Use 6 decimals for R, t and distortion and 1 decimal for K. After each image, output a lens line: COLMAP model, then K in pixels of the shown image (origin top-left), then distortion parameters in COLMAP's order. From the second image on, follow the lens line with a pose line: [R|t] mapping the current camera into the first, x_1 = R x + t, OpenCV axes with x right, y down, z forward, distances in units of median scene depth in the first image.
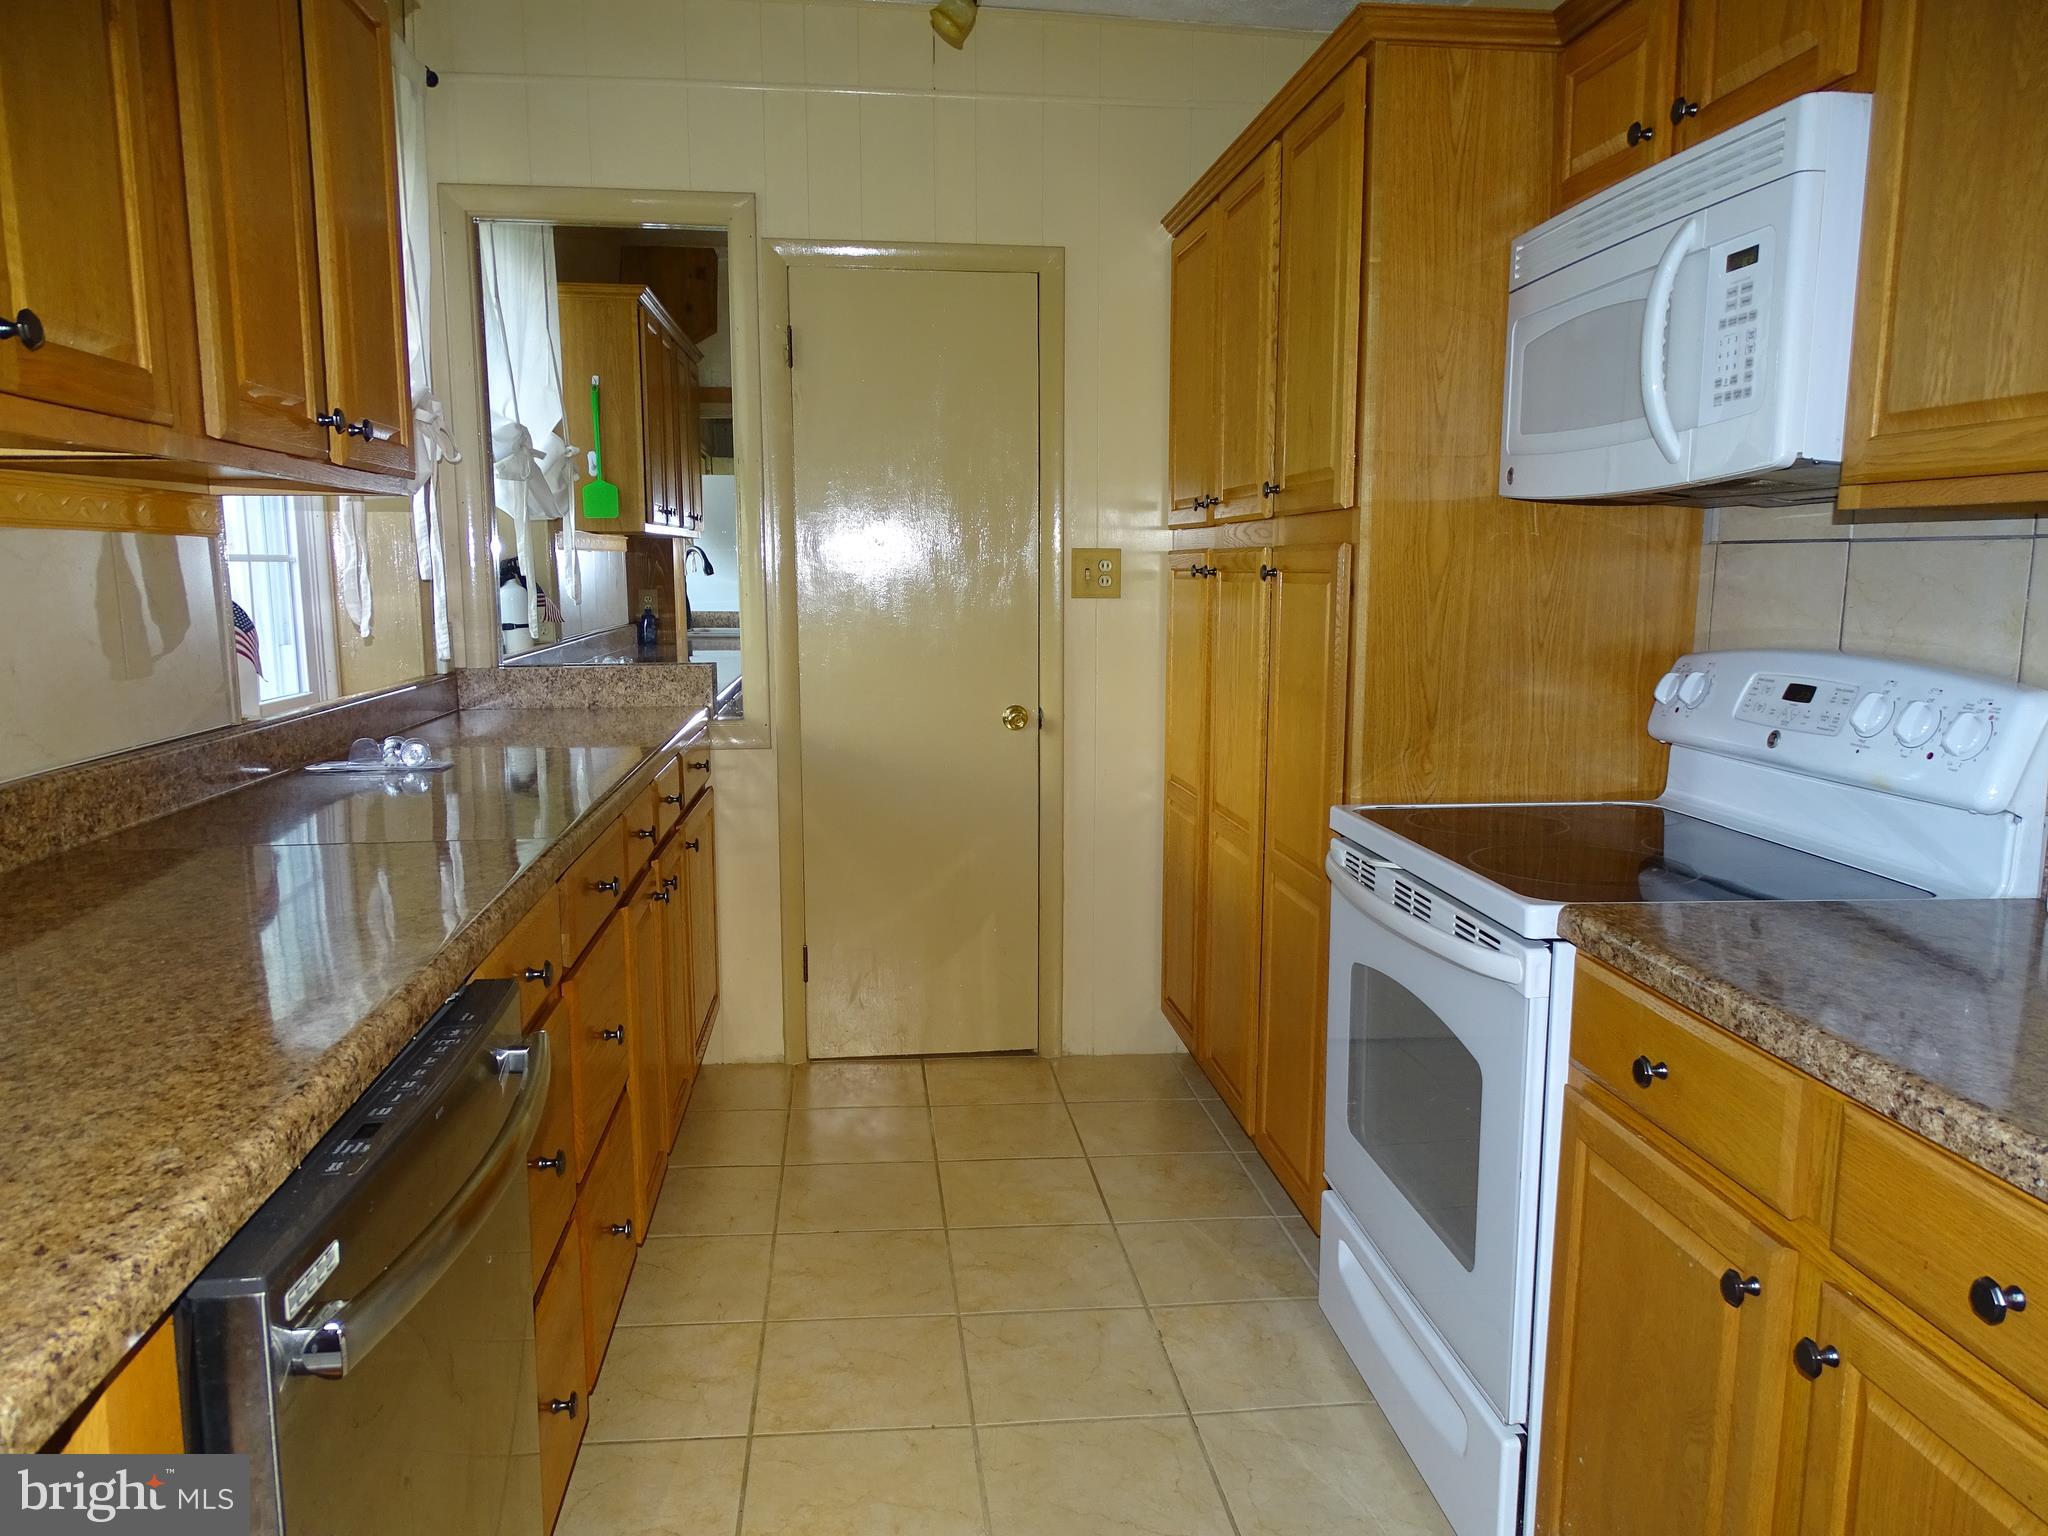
lens RADIAL K [[1454.8, 0, 1031.4], [0, 1454.8, 777.8], [0, 0, 1]] dist [-0.010816, 0.005082]
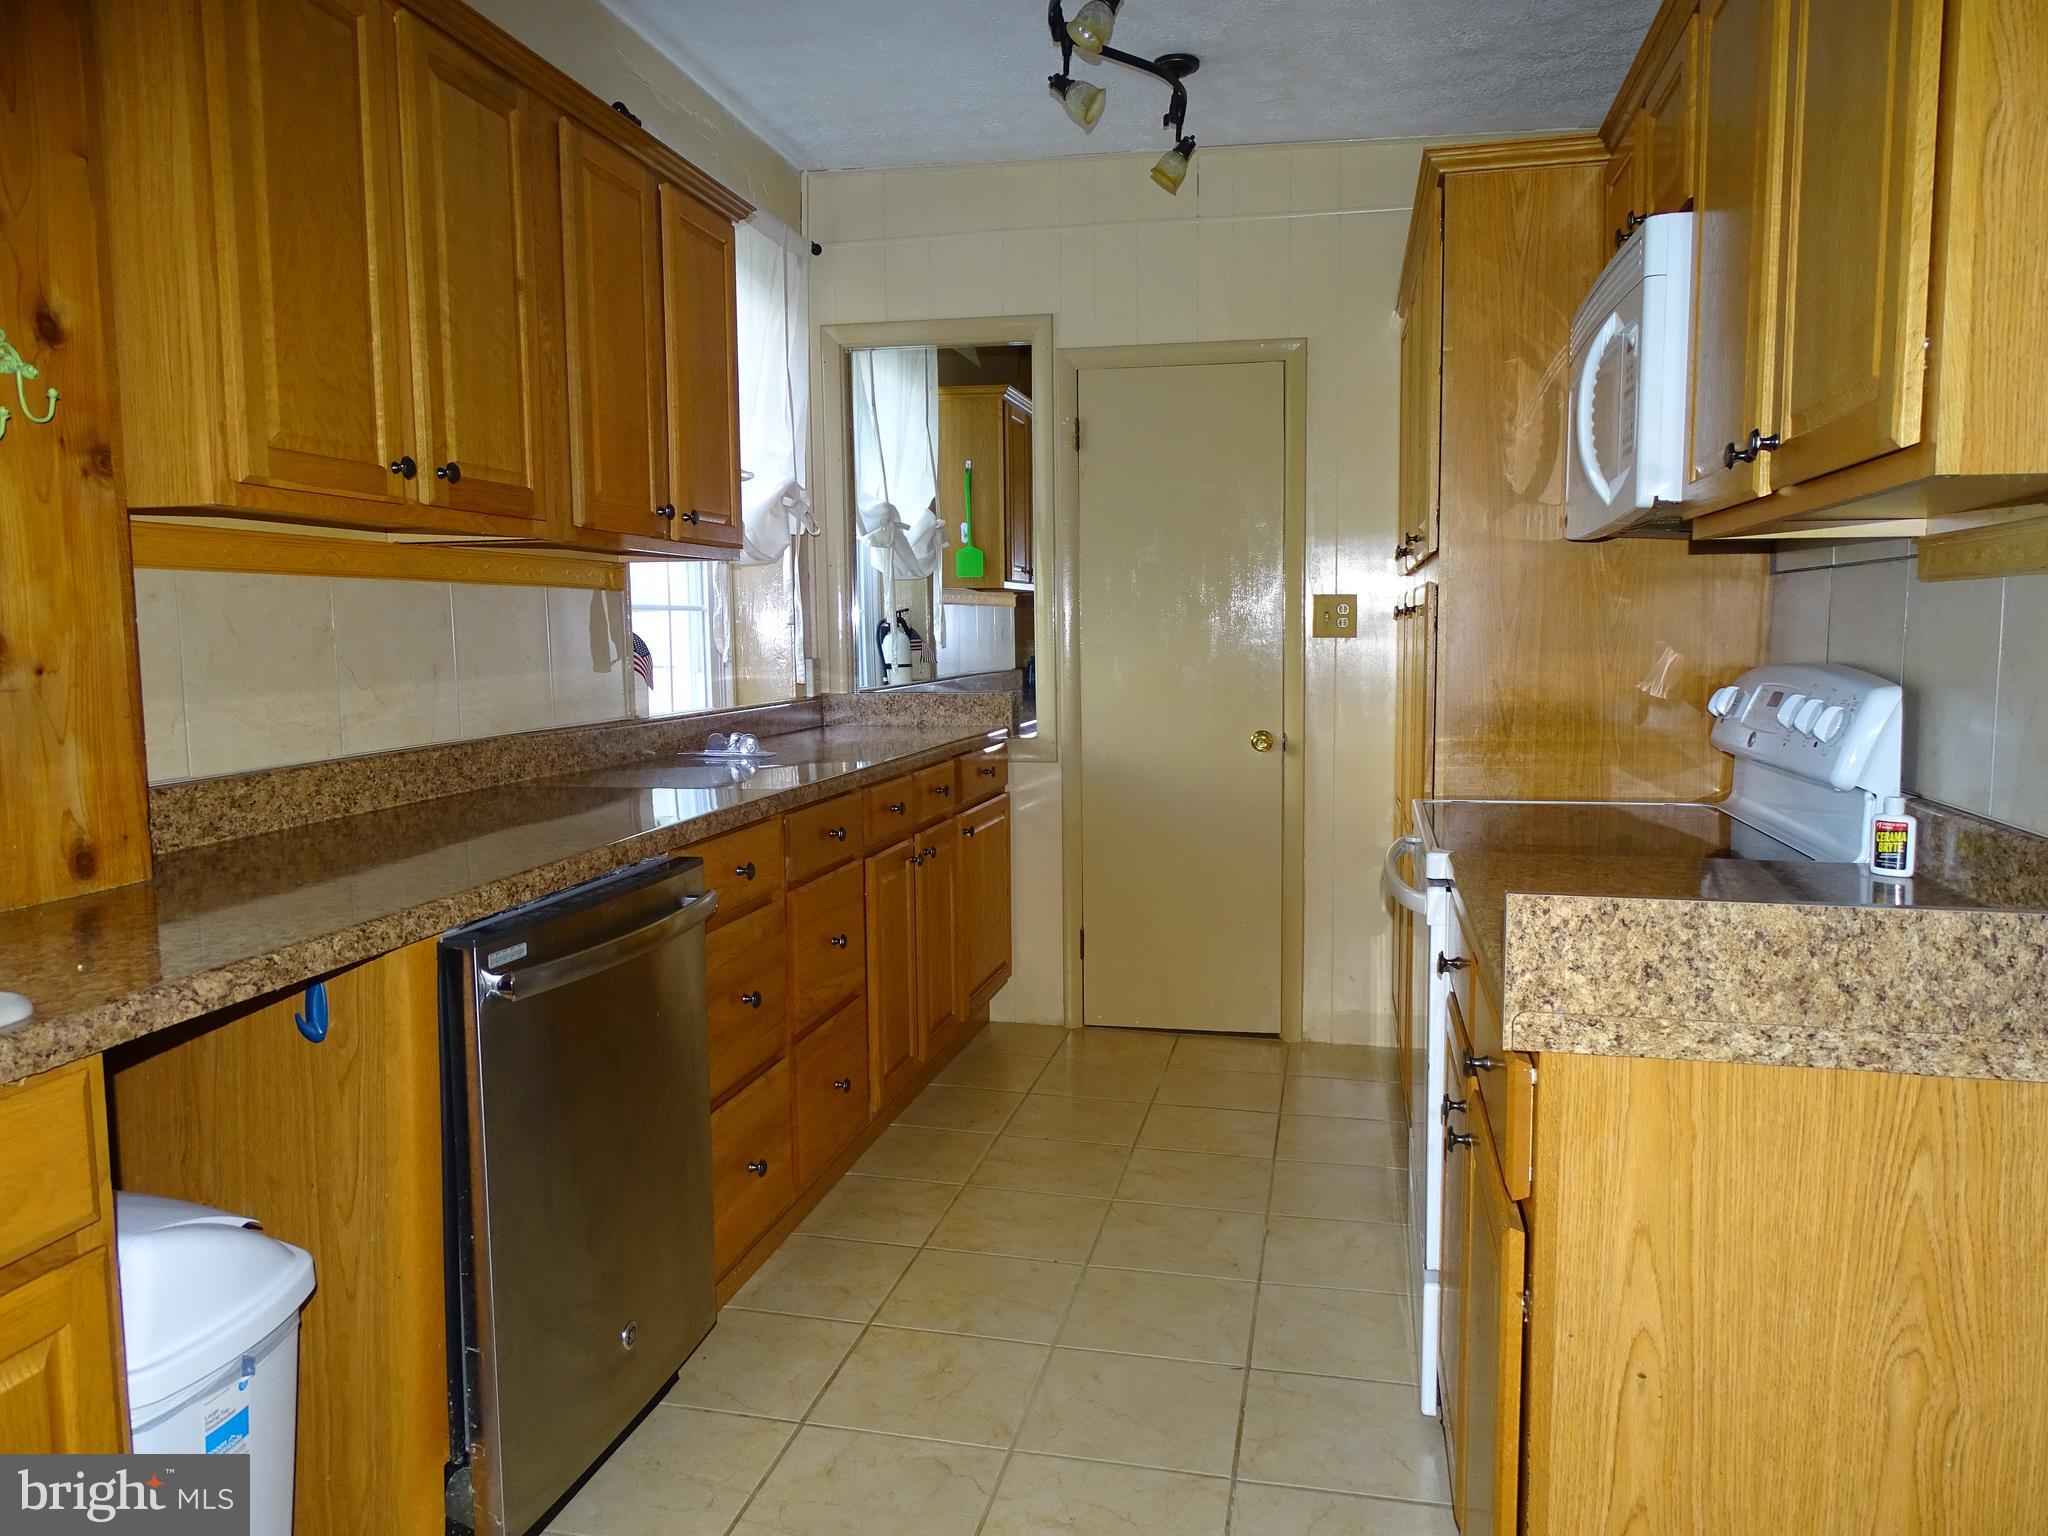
lens RADIAL K [[1454.8, 0, 1030.2], [0, 1454.8, 765.2], [0, 0, 1]] dist [-0.010816, 0.005082]
pose [[0.945468, 0.021496, -0.325004, 0.208385], [-0.037579, 0.998356, -0.043290, 0.038952], [0.323539, 0.053143, 0.944721, -0.165162]]
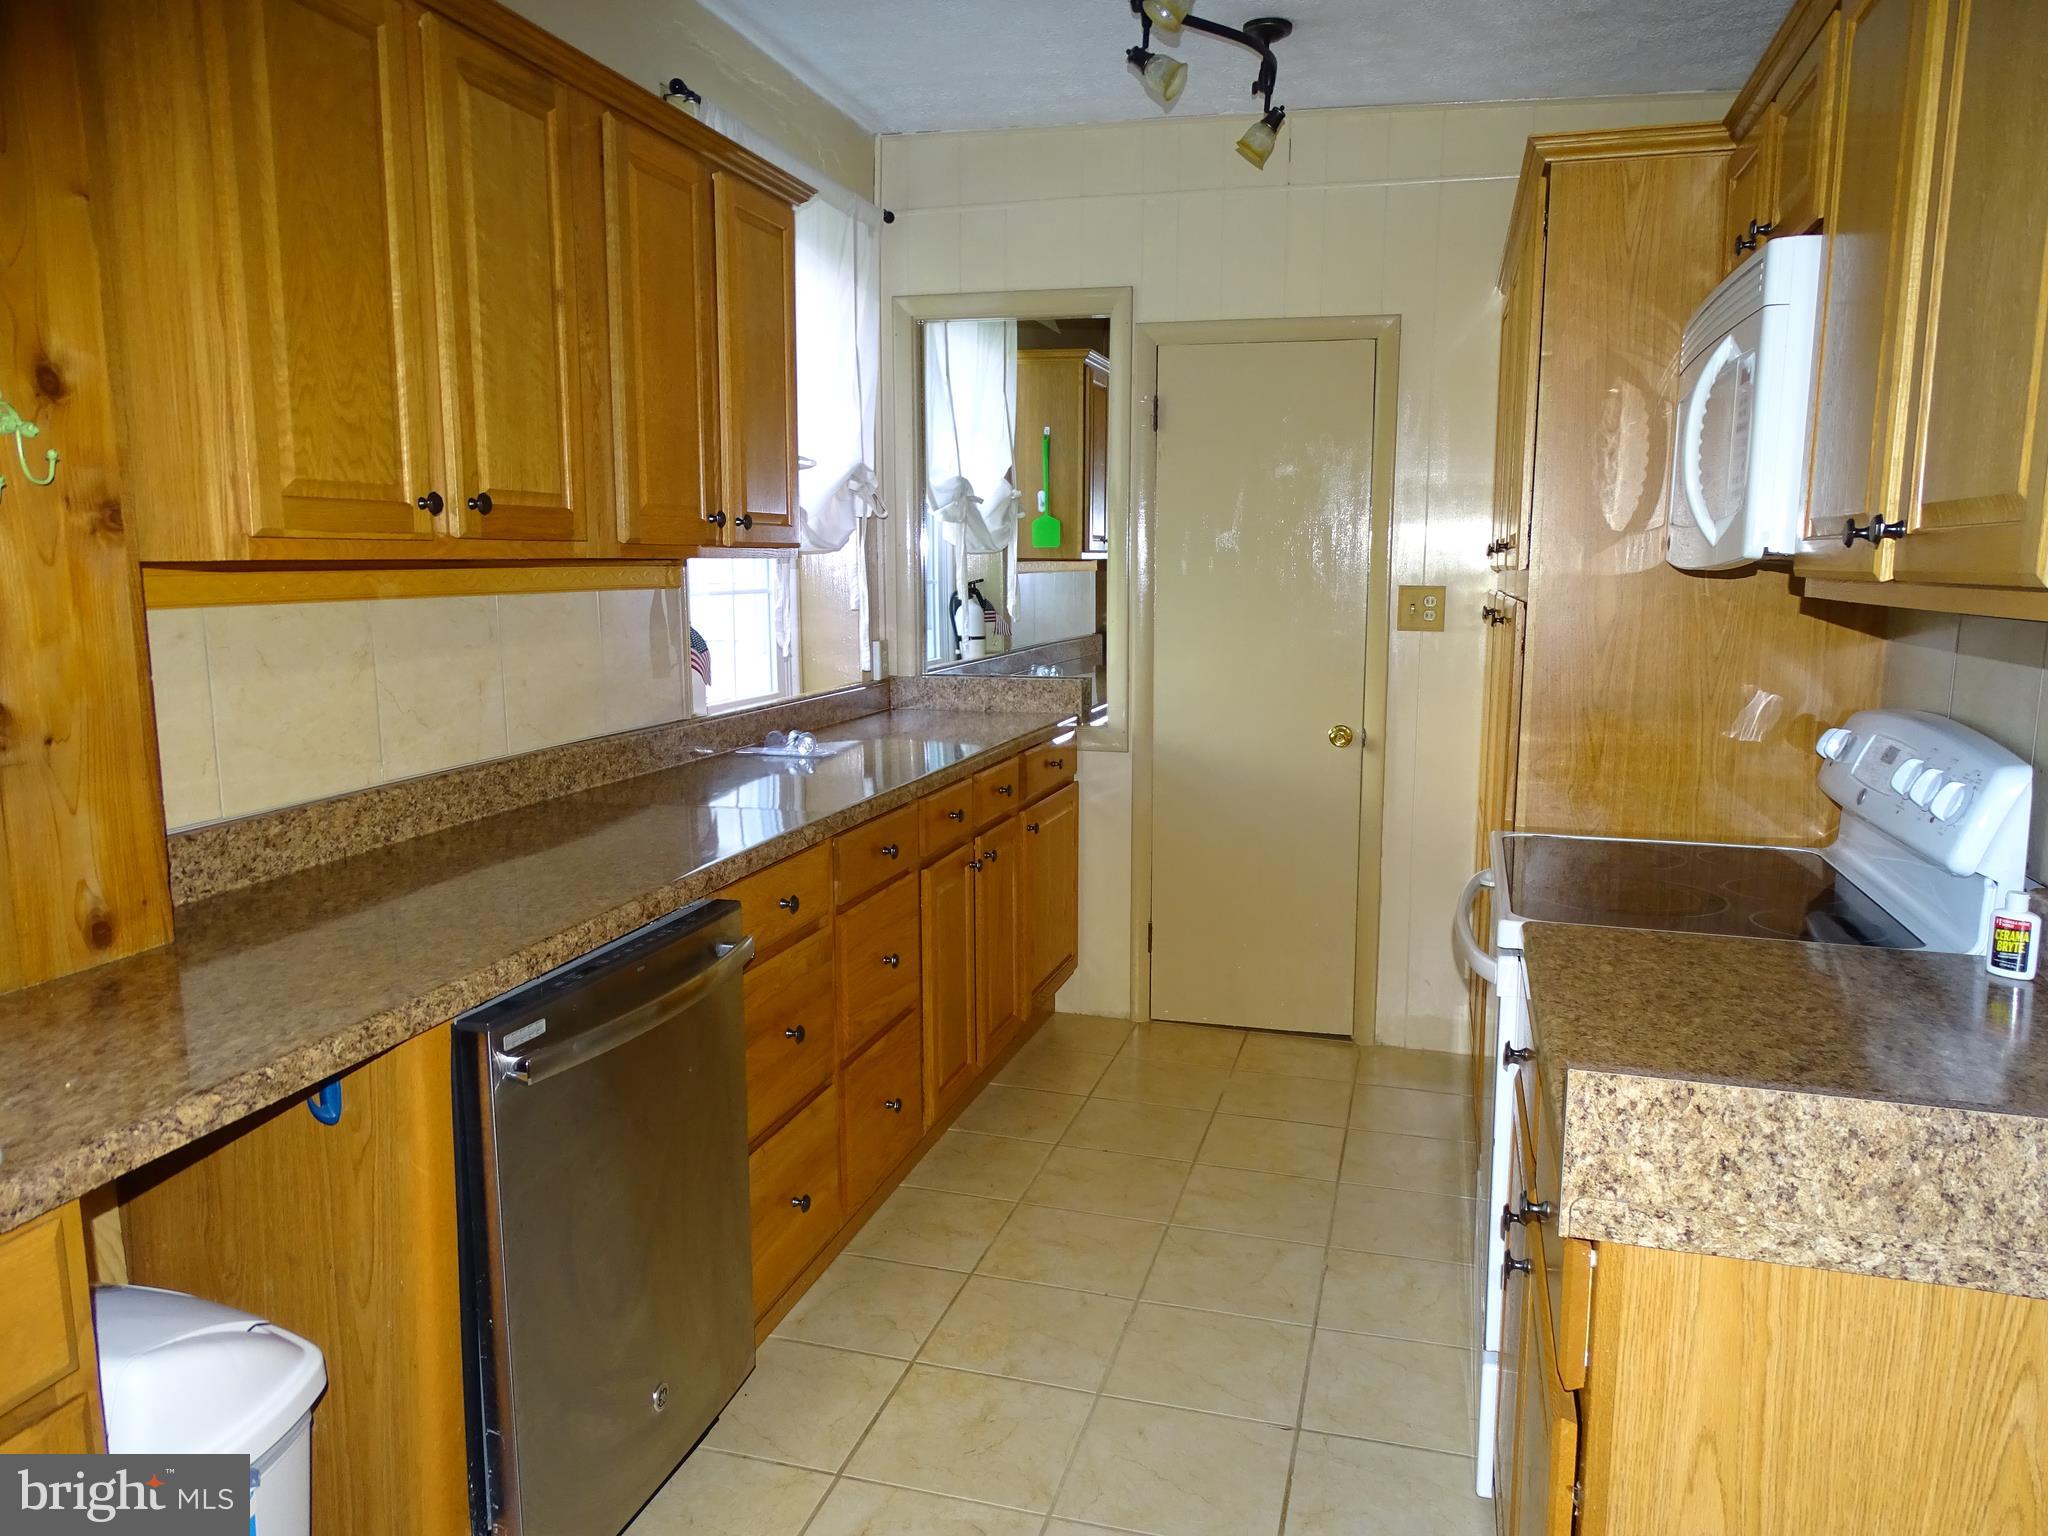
lens RADIAL K [[1454.8, 0, 1039.8], [0, 1454.8, 778.0], [0, 0, 1]] dist [-0.010816, 0.005082]
pose [[0.925634, 0.058083, -0.373937, 0.211756], [-0.056409, 0.998289, 0.015431, -0.014315], [0.374193, 0.006810, 0.927326, -0.132007]]
